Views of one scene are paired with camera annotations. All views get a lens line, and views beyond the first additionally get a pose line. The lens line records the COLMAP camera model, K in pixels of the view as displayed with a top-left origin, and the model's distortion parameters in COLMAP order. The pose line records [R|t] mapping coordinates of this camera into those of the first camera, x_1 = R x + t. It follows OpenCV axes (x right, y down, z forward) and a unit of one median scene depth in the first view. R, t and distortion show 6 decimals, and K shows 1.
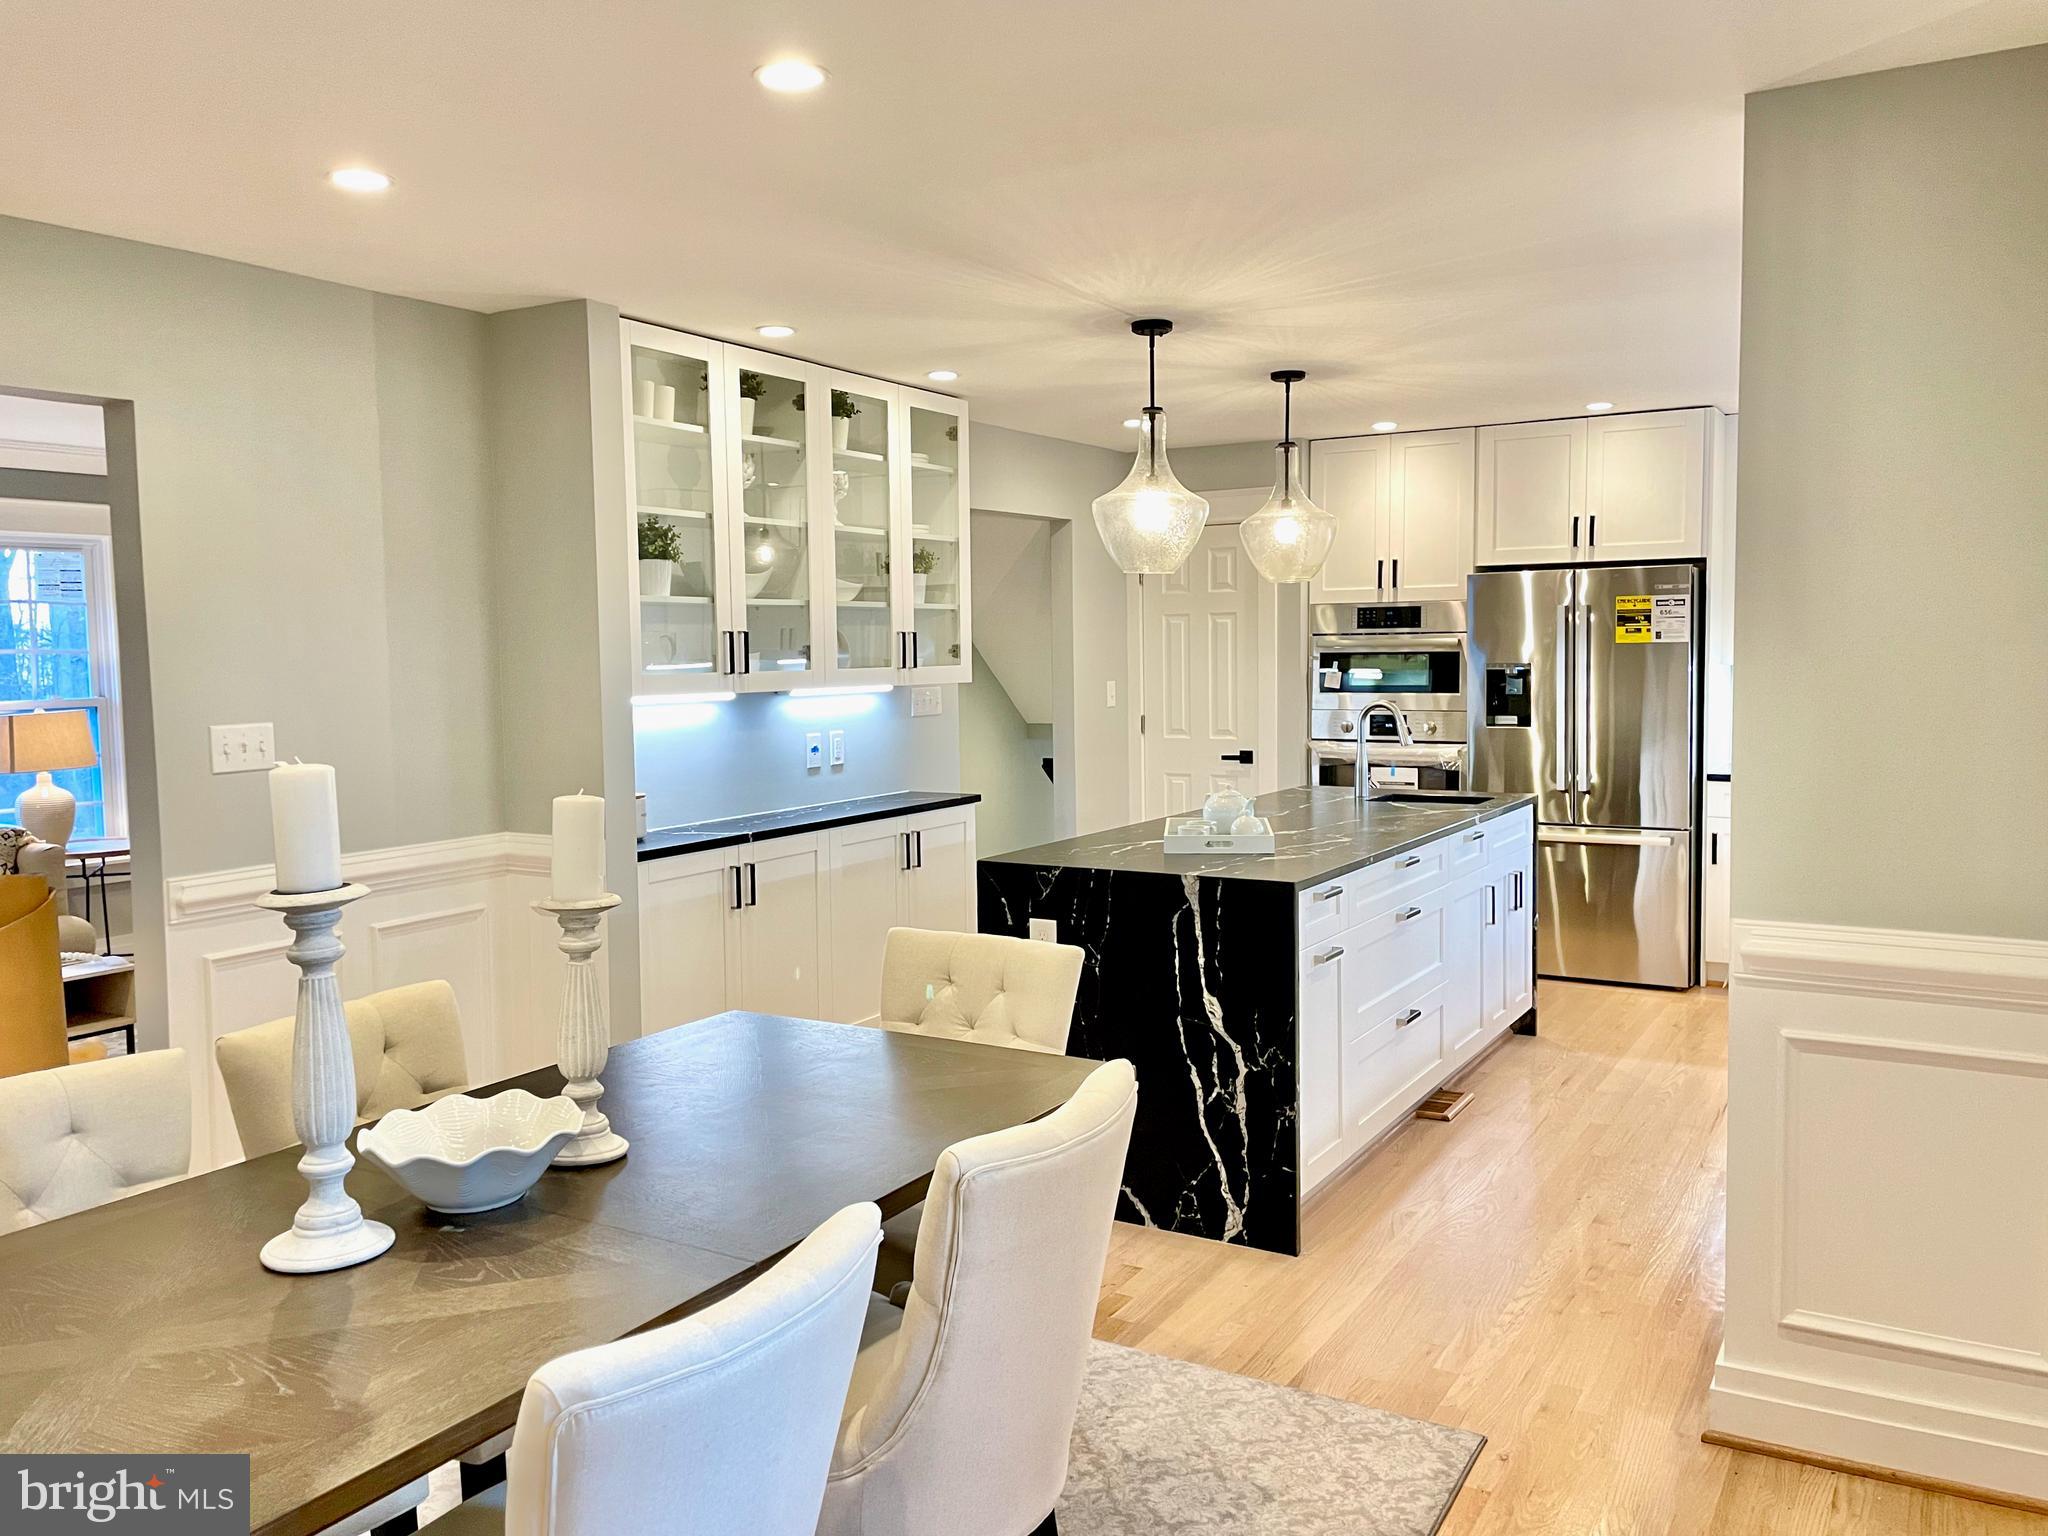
lens RADIAL K [[1640.3, 0, 1008.6], [0, 1640.3, 760.2], [0, 0, 1]] dist [0.068053, -0.071604]
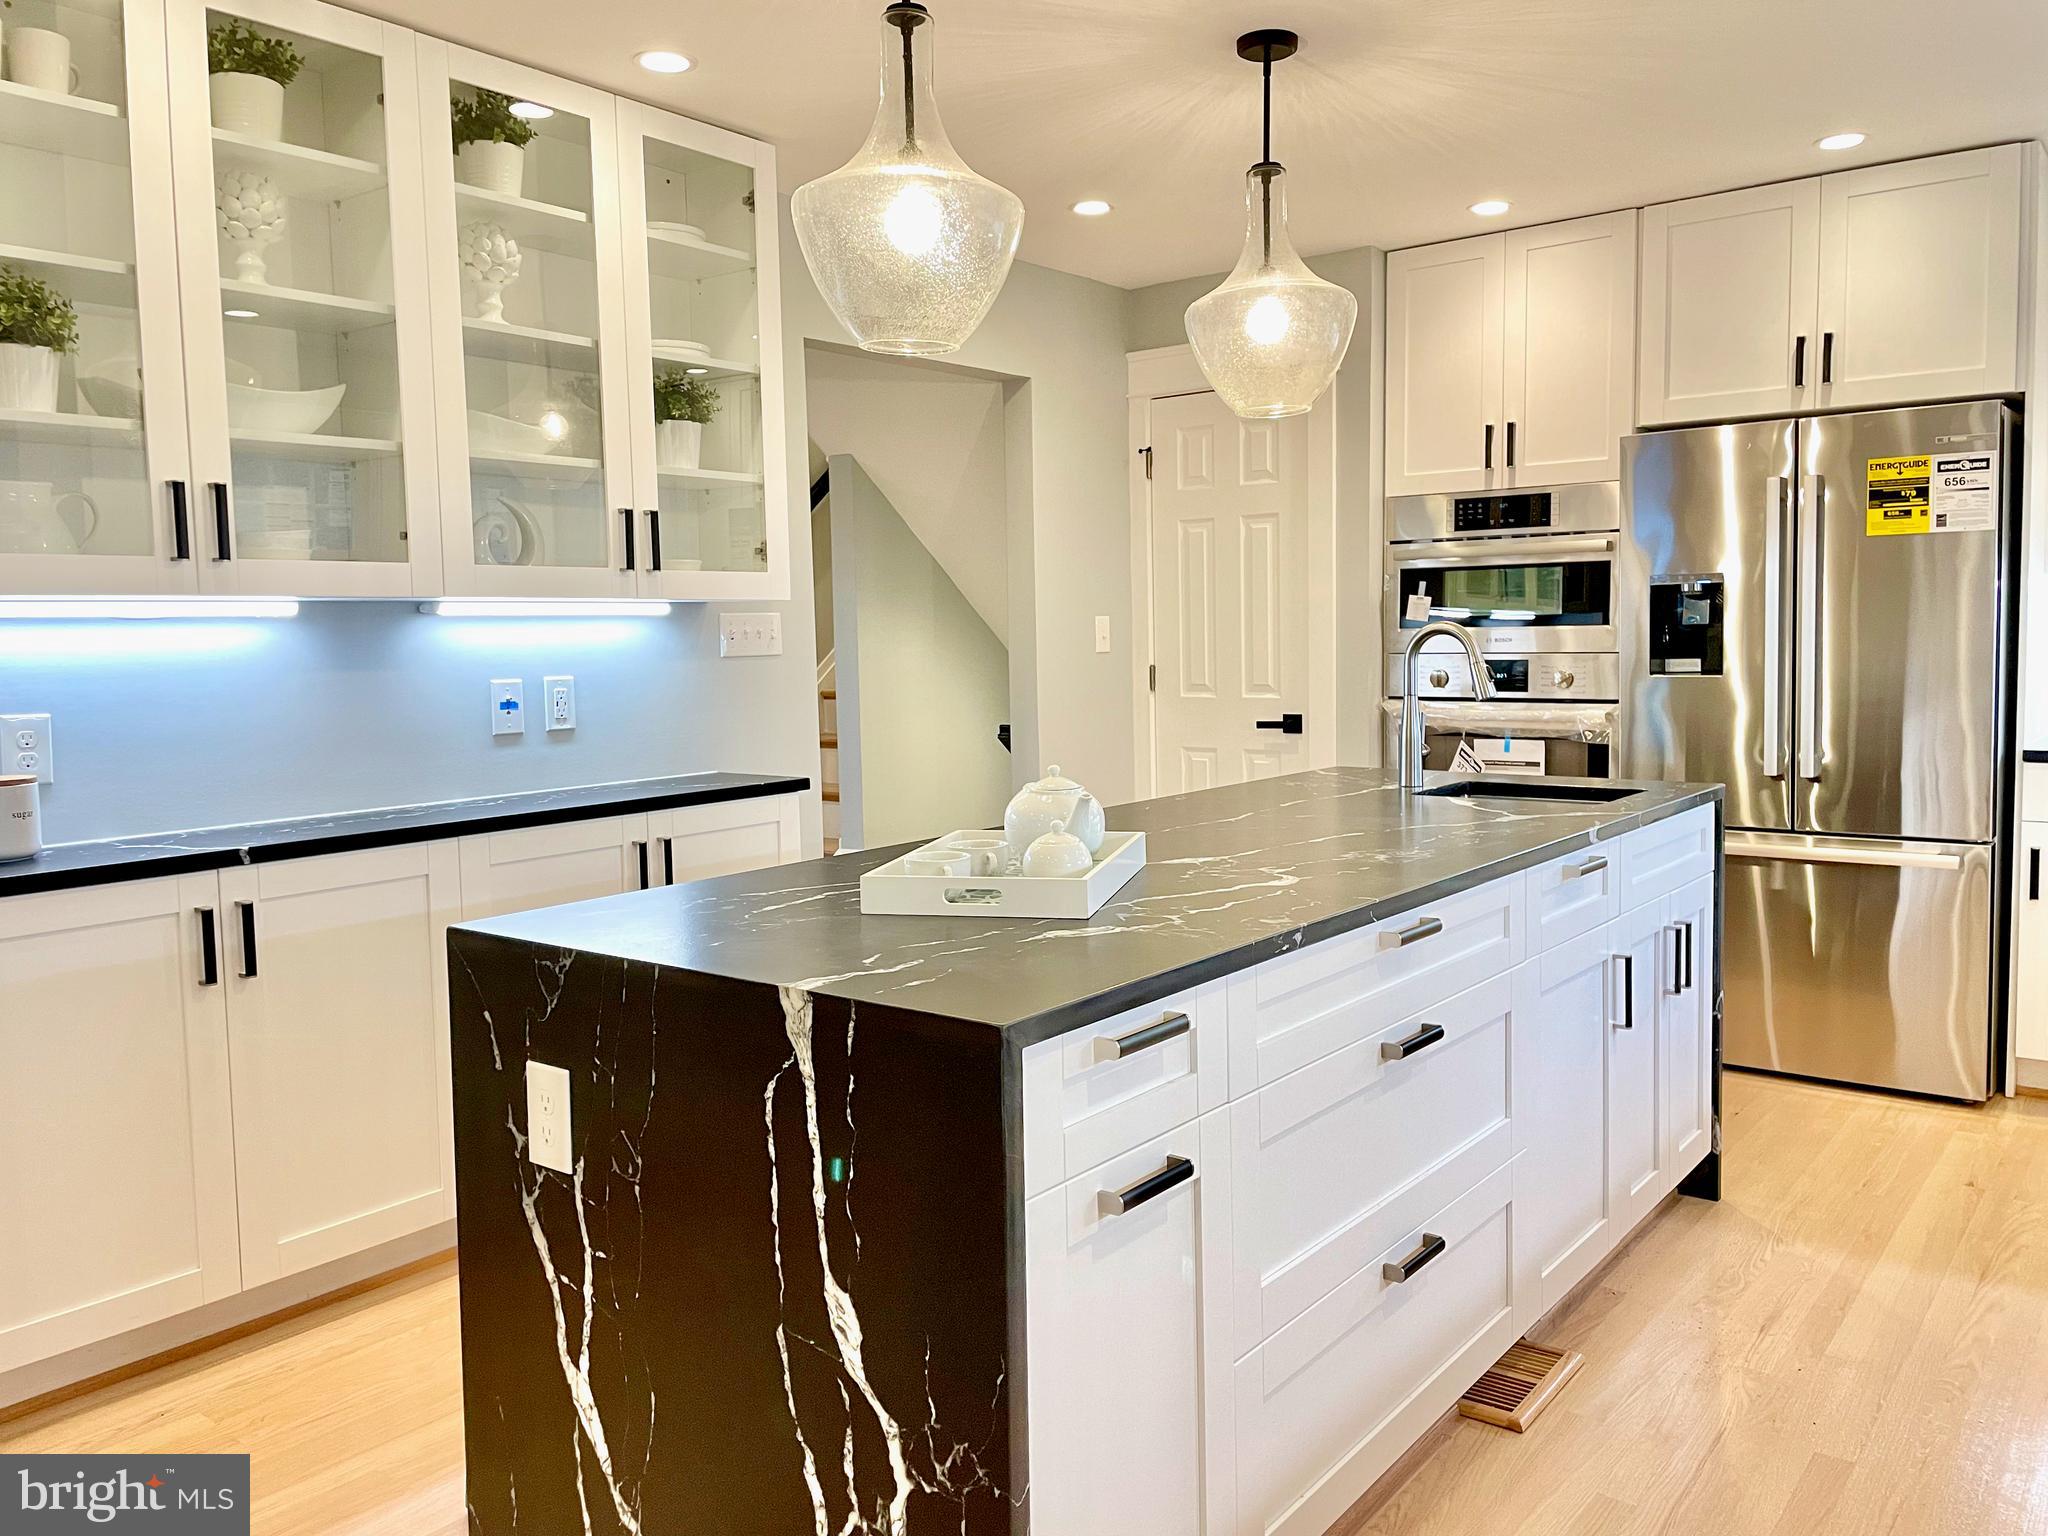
lens RADIAL K [[1640.3, 0, 1011.8], [0, 1640.3, 752.1], [0, 0, 1]] dist [0.068053, -0.071604]
pose [[0.993267, 0.004395, -0.115765, 0.137729], [-0.003226, 0.999942, 0.010285, 0.004016], [0.115803, -0.009842, 0.993223, 0.388616]]
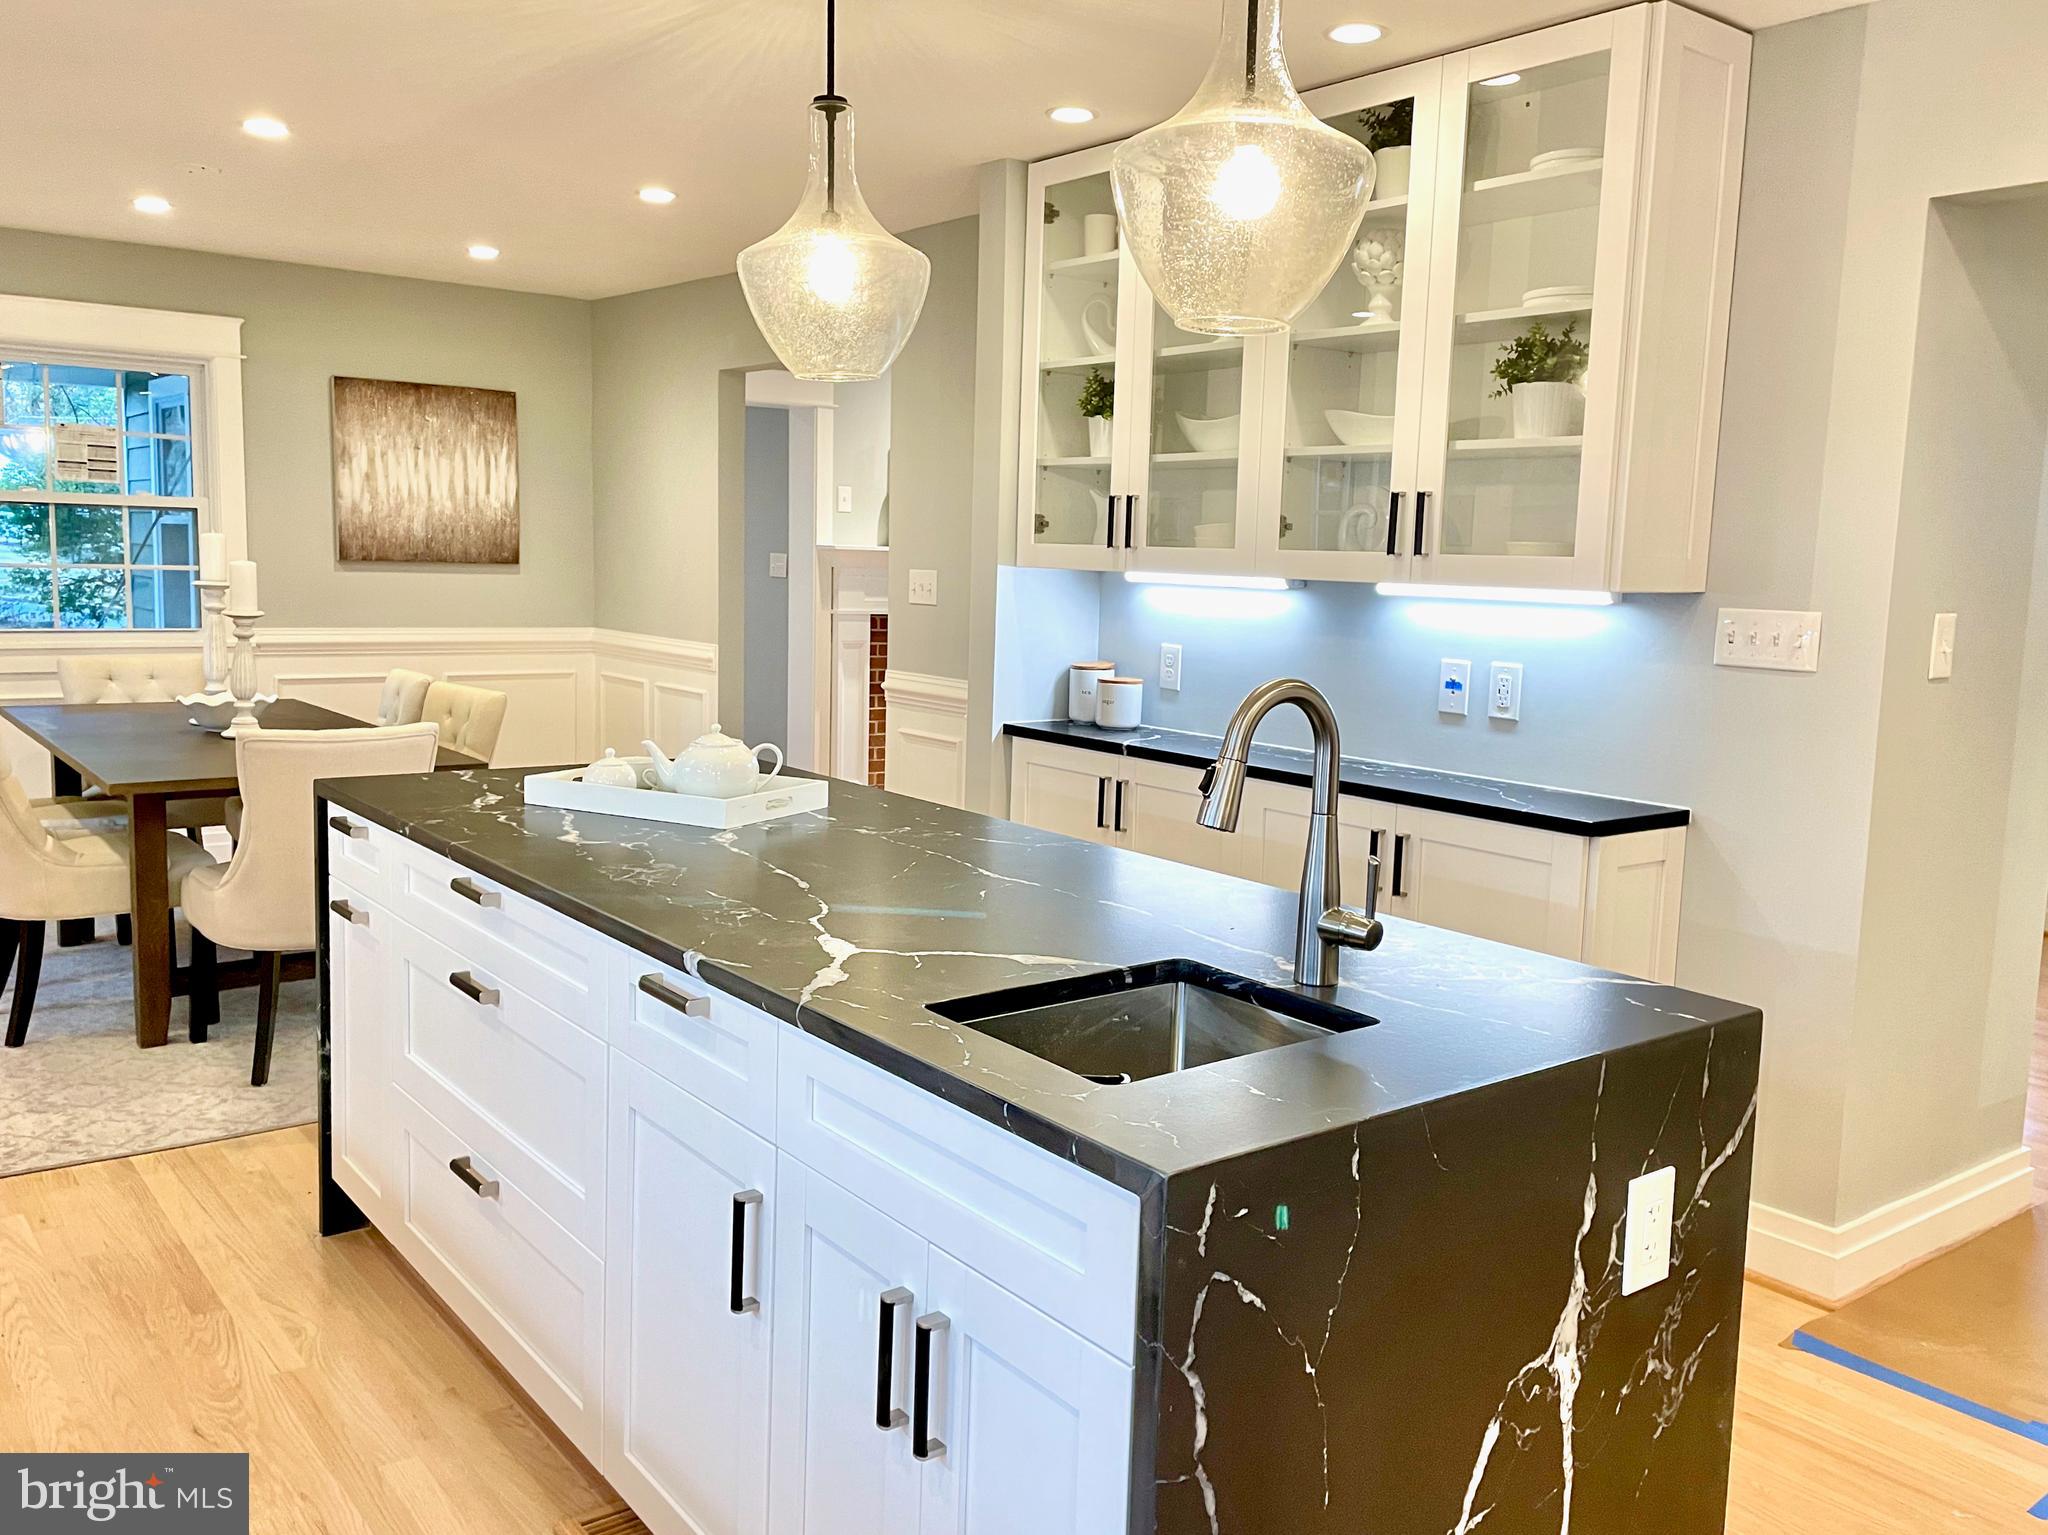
lens RADIAL K [[1640.3, 0, 1055.3], [0, 1640.3, 763.7], [0, 0, 1]] dist [0.068053, -0.071604]
pose [[-0.355041, 0.123454, -0.926663, 0.513653], [-0.090947, 0.981979, 0.165668, -0.065938], [0.930416, 0.143096, -0.337415, 1.037492]]
